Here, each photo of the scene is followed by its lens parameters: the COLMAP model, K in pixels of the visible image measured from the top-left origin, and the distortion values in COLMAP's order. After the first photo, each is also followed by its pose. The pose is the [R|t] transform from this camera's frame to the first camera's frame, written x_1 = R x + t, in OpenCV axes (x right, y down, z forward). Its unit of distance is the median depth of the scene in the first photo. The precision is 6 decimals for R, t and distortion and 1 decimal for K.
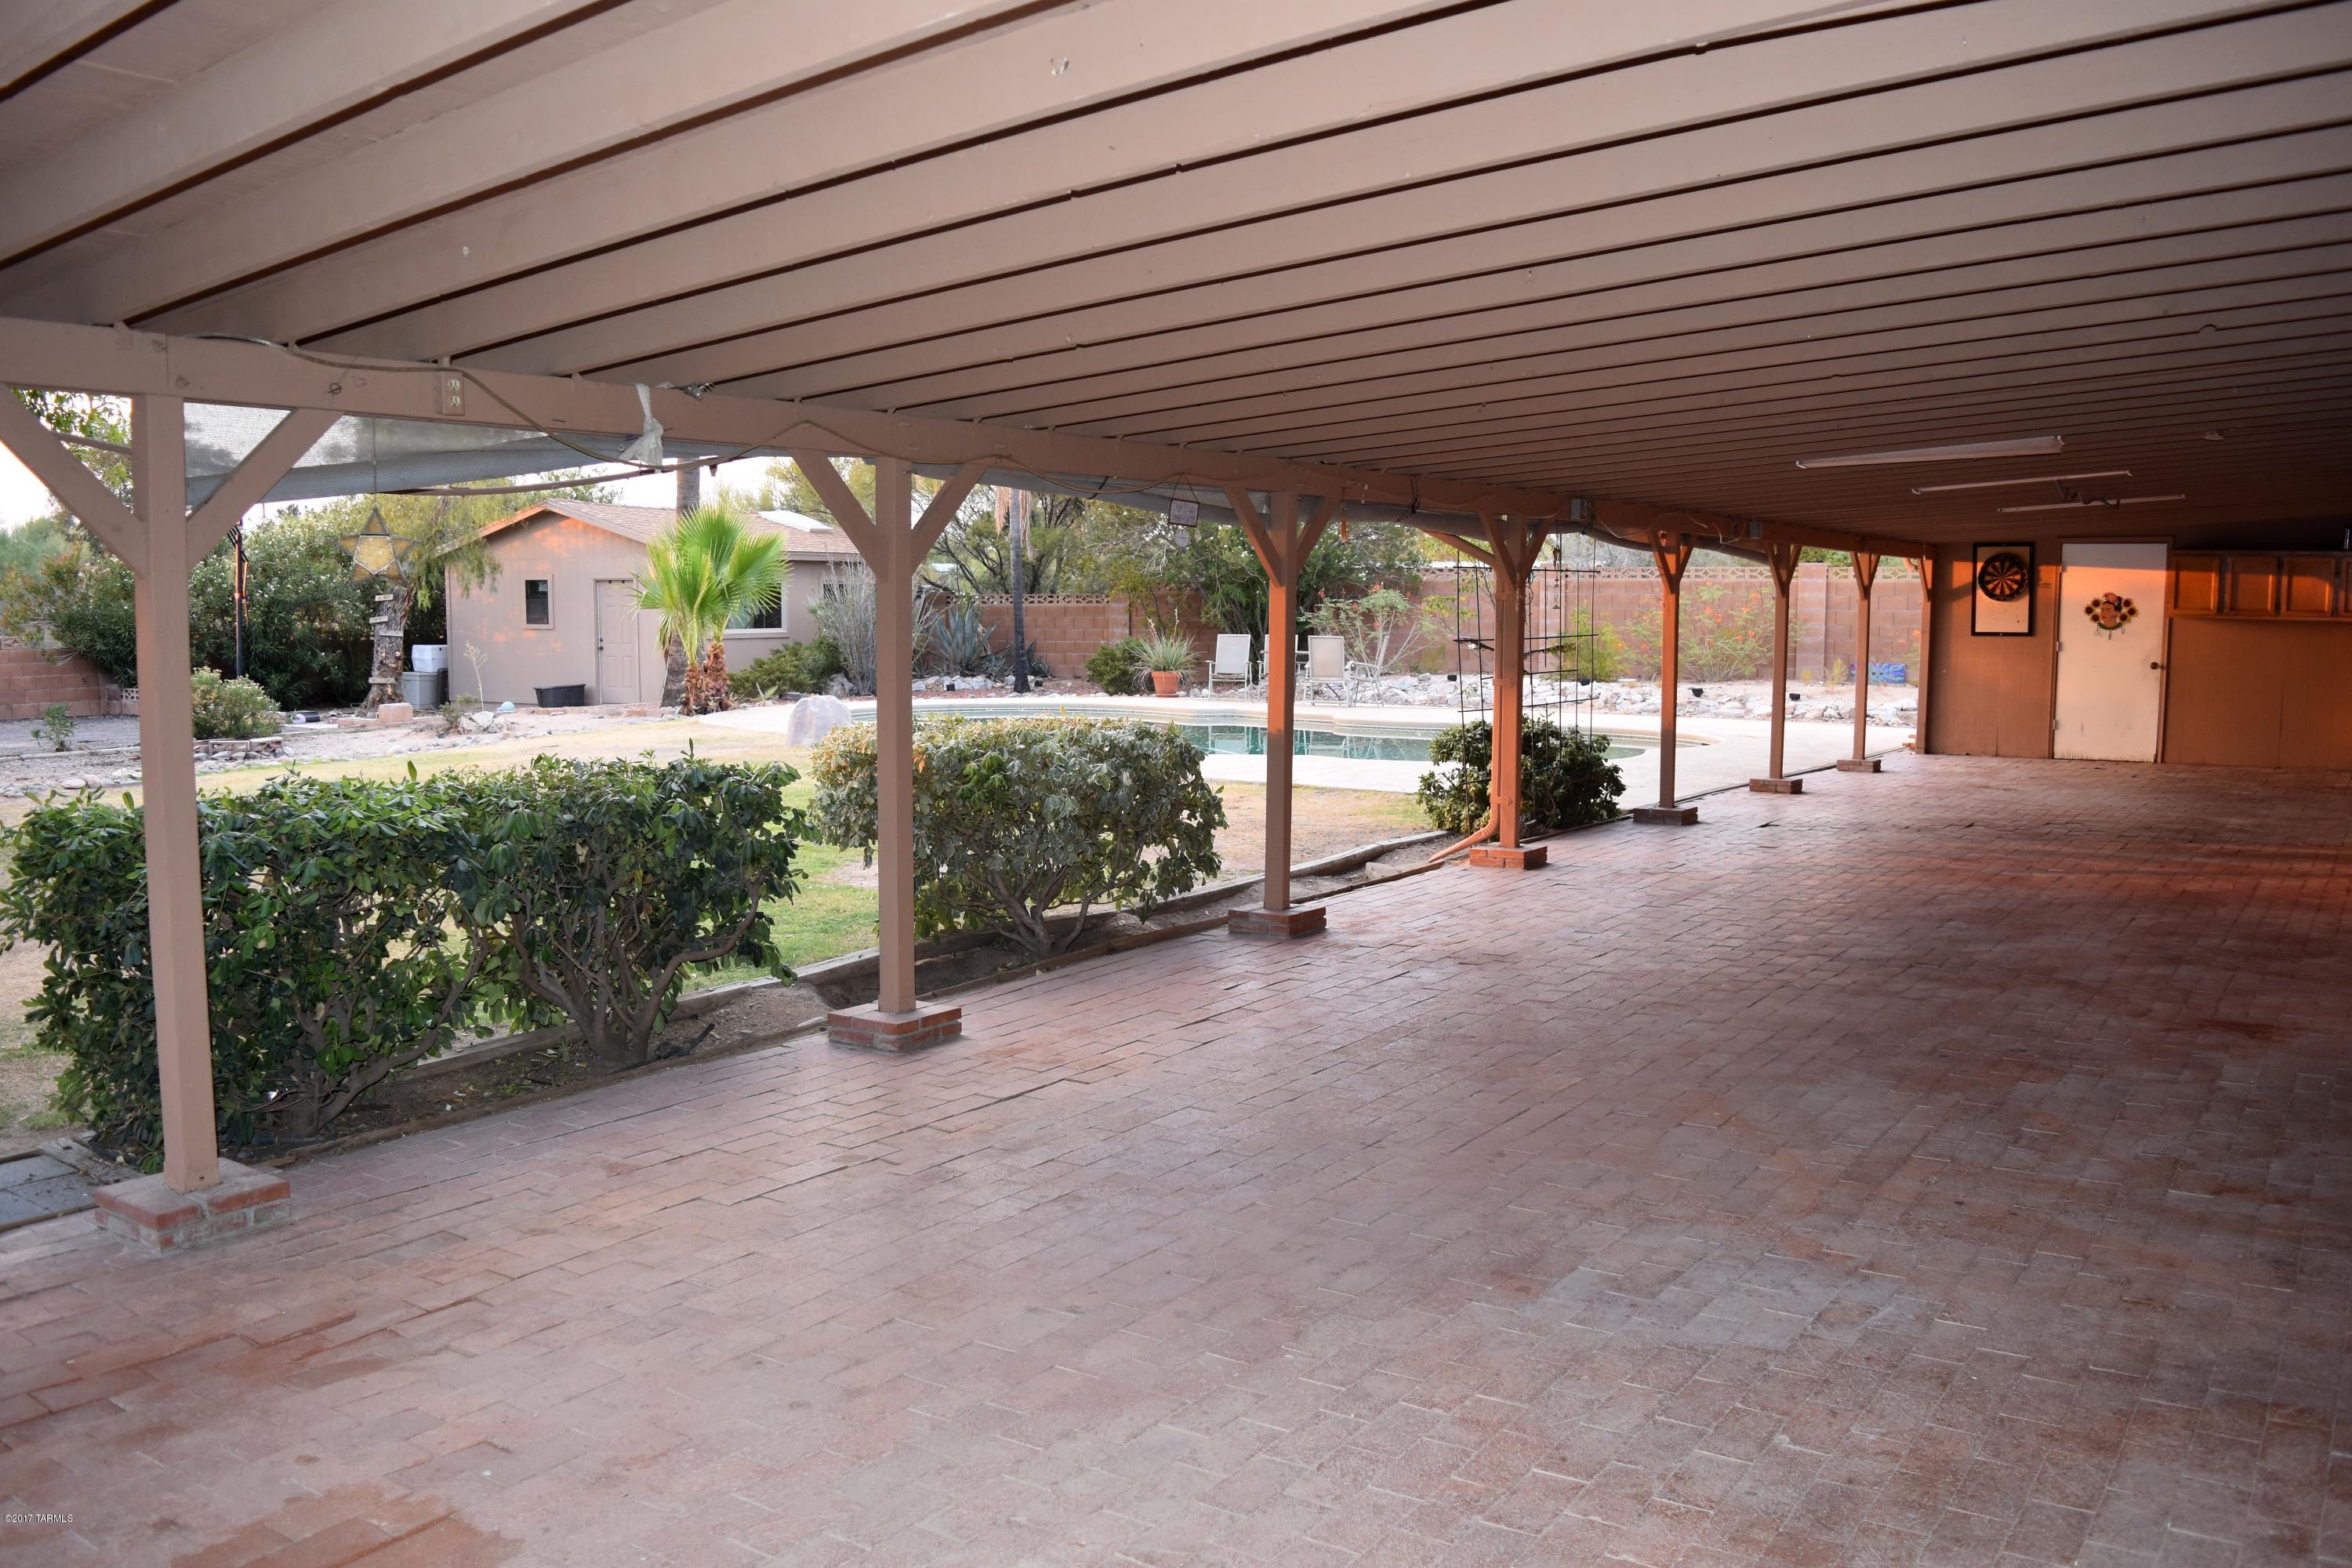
lens RADIAL K [[1853.3, 0, 1153.3], [0, 1853.3, 781.5], [0, 0, 1]] dist [-0.098694, 0.024367]
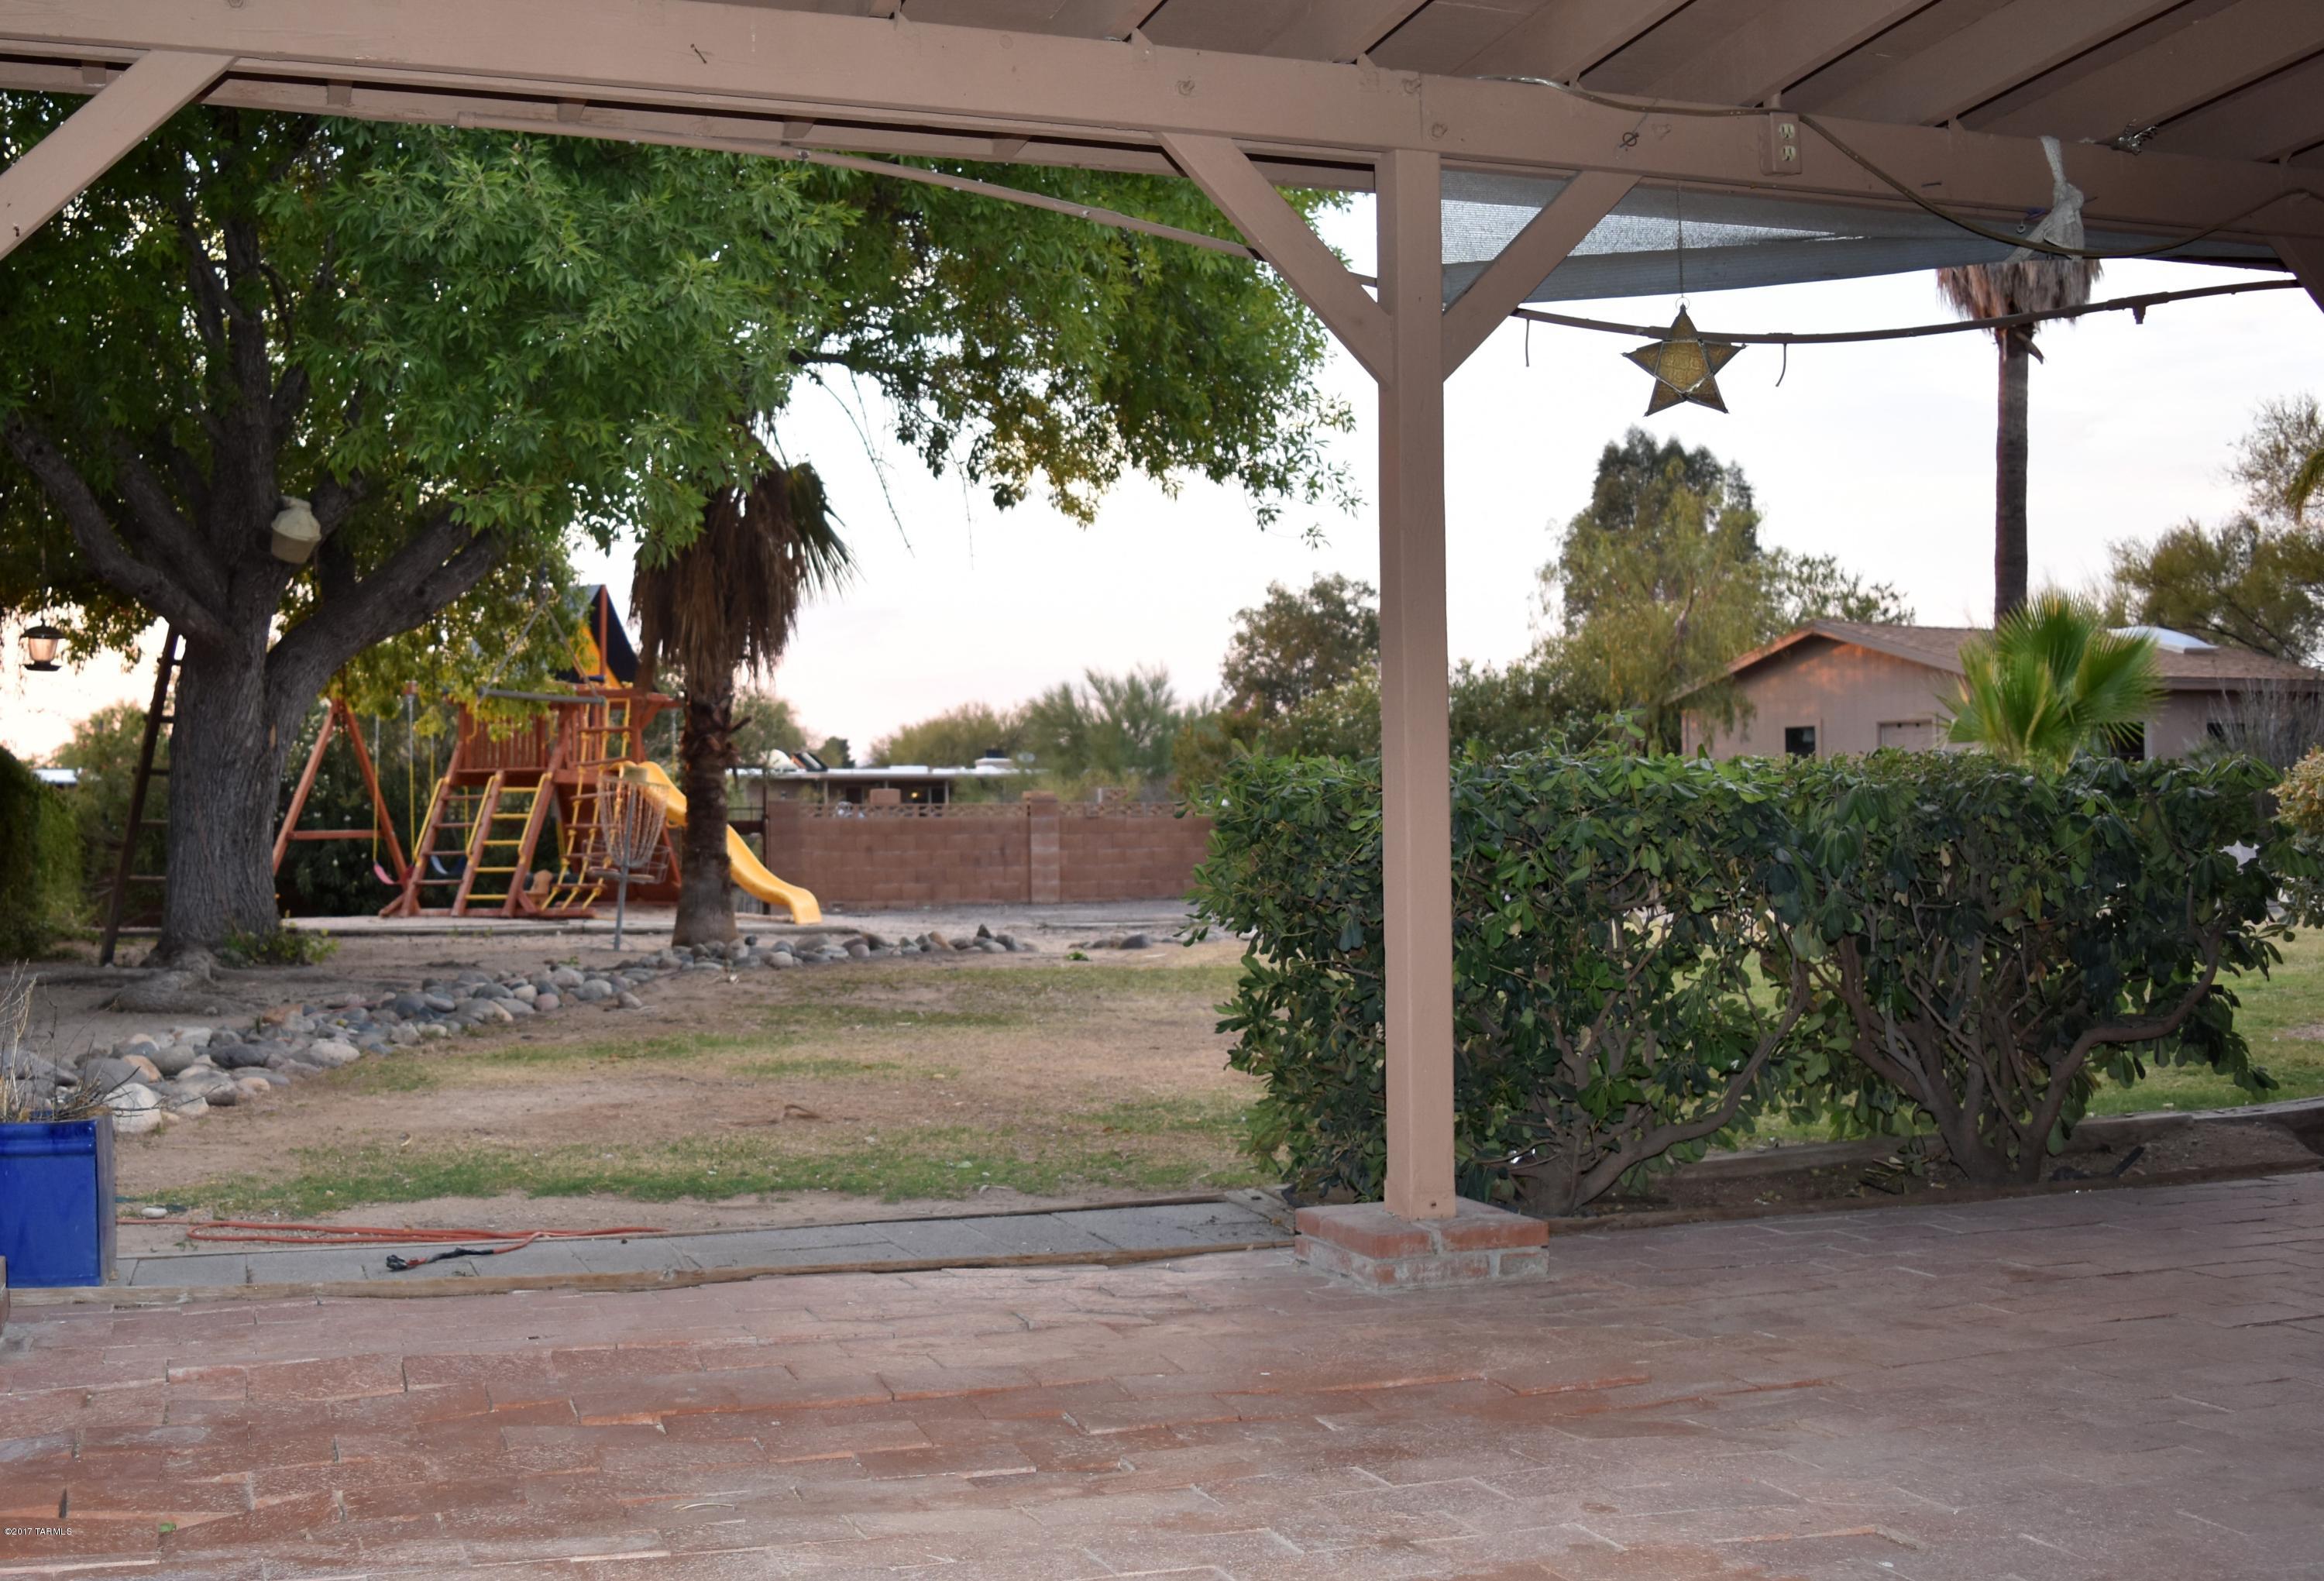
lens RADIAL K [[2334.9, 0, 927.9], [0, 2334.9, 789.8], [0, 0, 1]] dist [-0.093169, 0.013580]
pose [[0.782758, -0.028166, -0.621689, -0.087155], [-0.051136, 0.992686, -0.109360, 0.141143], [0.620222, 0.117393, 0.775592, 0.109462]]
